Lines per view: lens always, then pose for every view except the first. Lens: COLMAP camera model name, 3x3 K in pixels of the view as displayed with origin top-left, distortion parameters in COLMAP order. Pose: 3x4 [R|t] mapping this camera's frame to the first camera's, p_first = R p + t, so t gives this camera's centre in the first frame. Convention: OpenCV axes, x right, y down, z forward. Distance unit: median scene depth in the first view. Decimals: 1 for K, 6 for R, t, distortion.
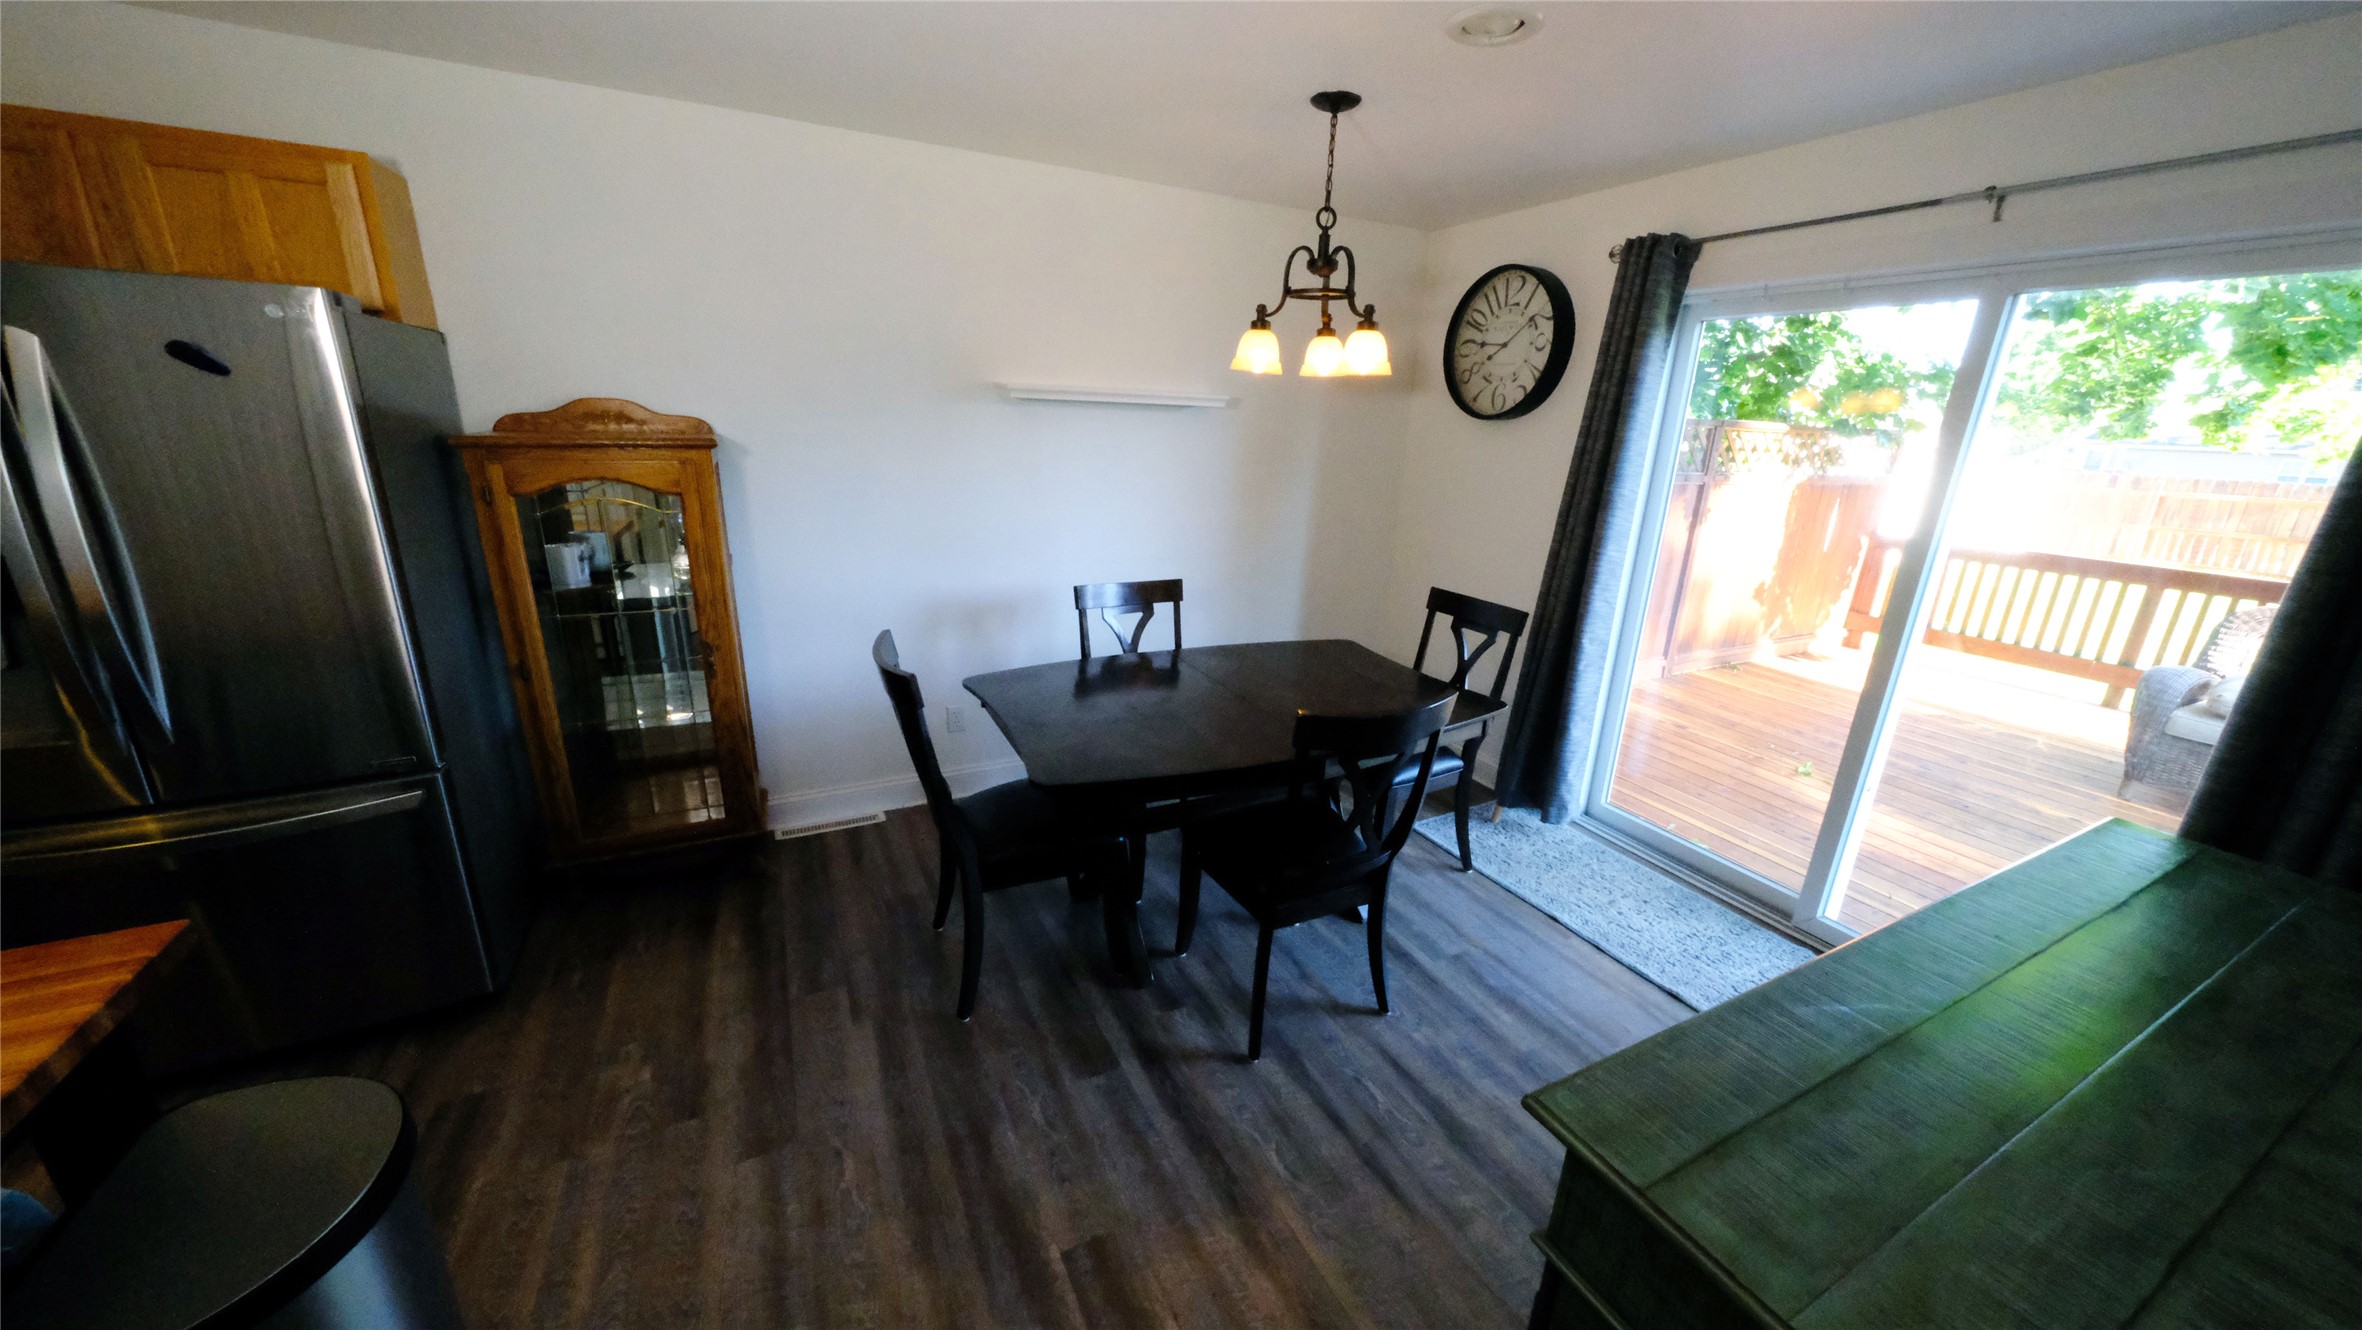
lens RADIAL K [[806.2, 0, 1185.7], [0, 806.2, 665.6], [0, 0, 1]] dist [-0.005901, -0.000096]
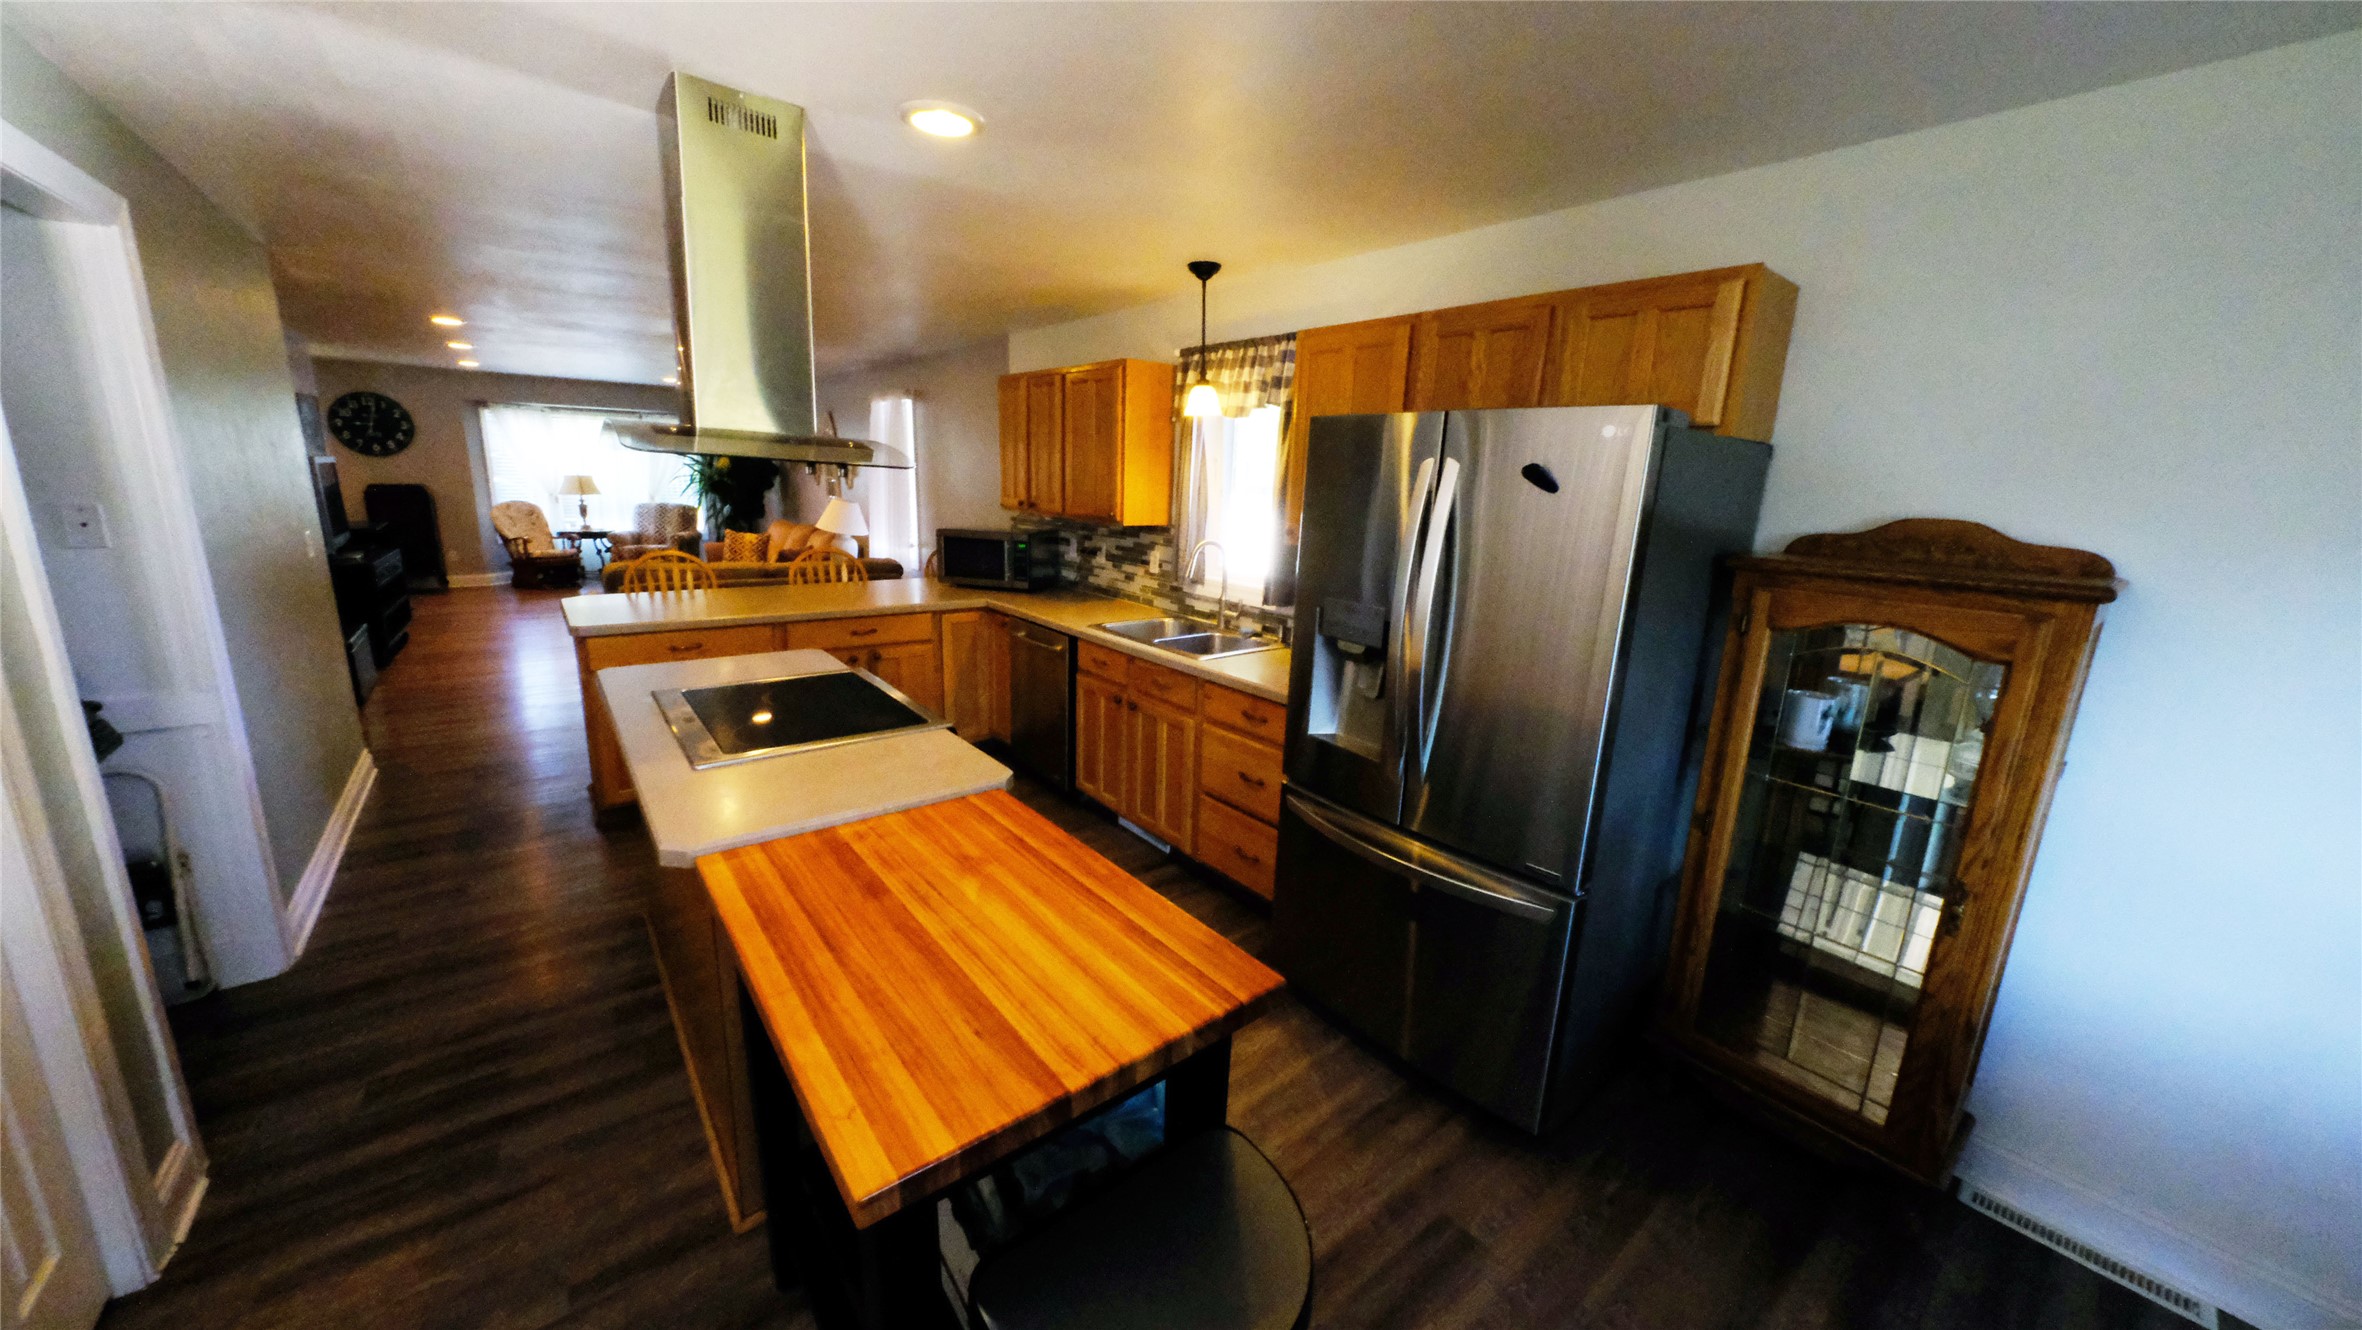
lens RADIAL K [[811.7, 0, 1186.8], [0, 811.7, 663.9], [0, 0, 1]] dist [-0.000614, -0.000179]
pose [[0.210068, 0.181672, -0.960659, -0.134817], [-0.316960, 0.942170, 0.108866, -0.070296], [0.924883, 0.281622, 0.255503, 0.212104]]
